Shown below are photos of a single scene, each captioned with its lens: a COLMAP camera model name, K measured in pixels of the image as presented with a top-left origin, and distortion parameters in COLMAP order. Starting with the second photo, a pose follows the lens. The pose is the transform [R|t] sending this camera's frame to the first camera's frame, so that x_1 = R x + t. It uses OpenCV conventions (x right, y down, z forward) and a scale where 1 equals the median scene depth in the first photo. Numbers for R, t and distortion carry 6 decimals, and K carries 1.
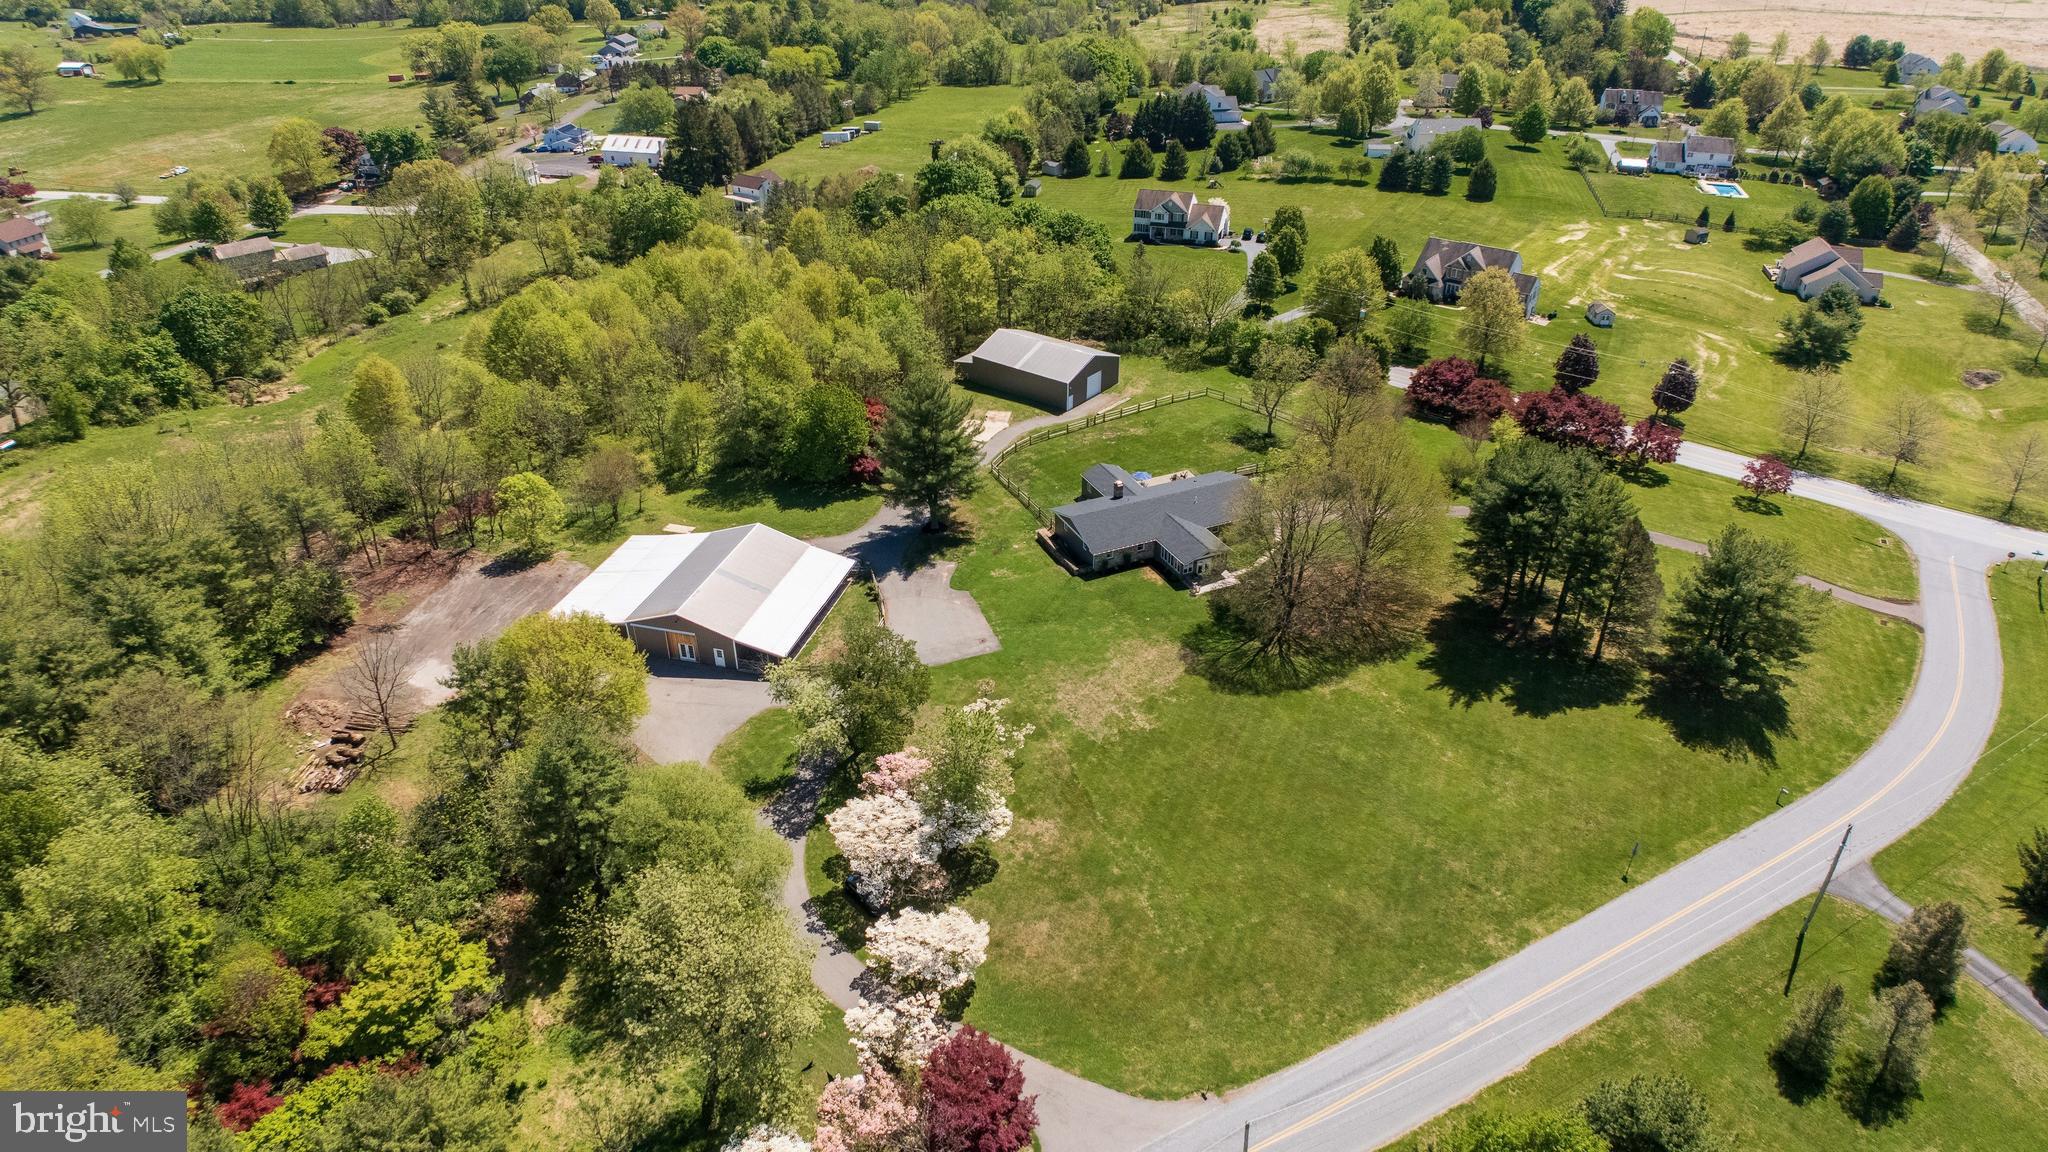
lens RADIAL K [[1208.9, 0, 1024.0], [0, 1208.9, 576.0], [0, 0, 1]] dist [-0.029248, 0.002844]
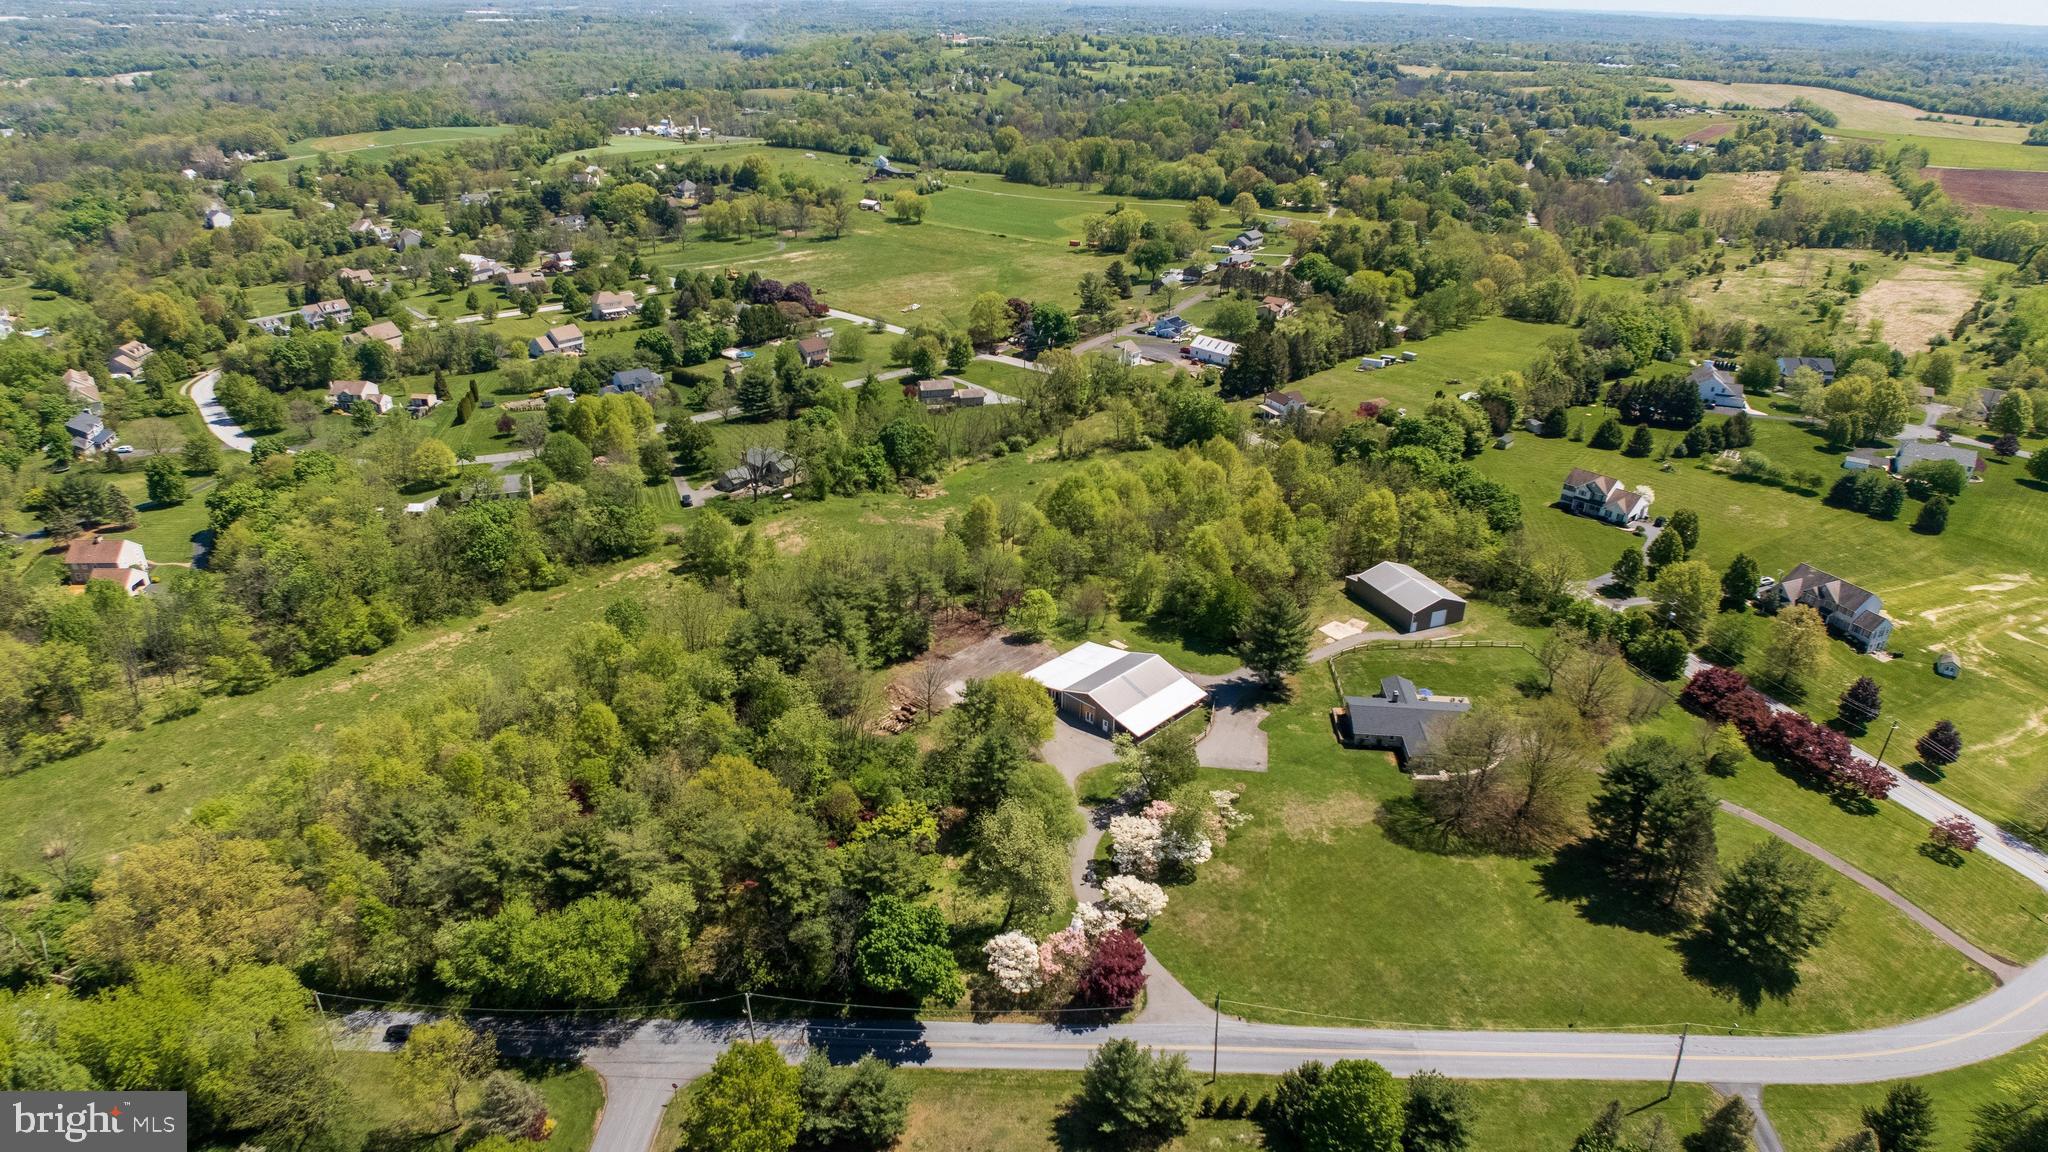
lens RADIAL K [[1474.9, 0, 1024.0], [0, 1474.9, 576.0], [0, 0, 1]] dist [0.061774, -0.229413]
pose [[0.861210, 0.234733, -0.450796, 0.453584], [-0.271448, 0.962294, -0.017506, -0.057322], [0.429689, 0.137444, 0.892455, -0.787643]]
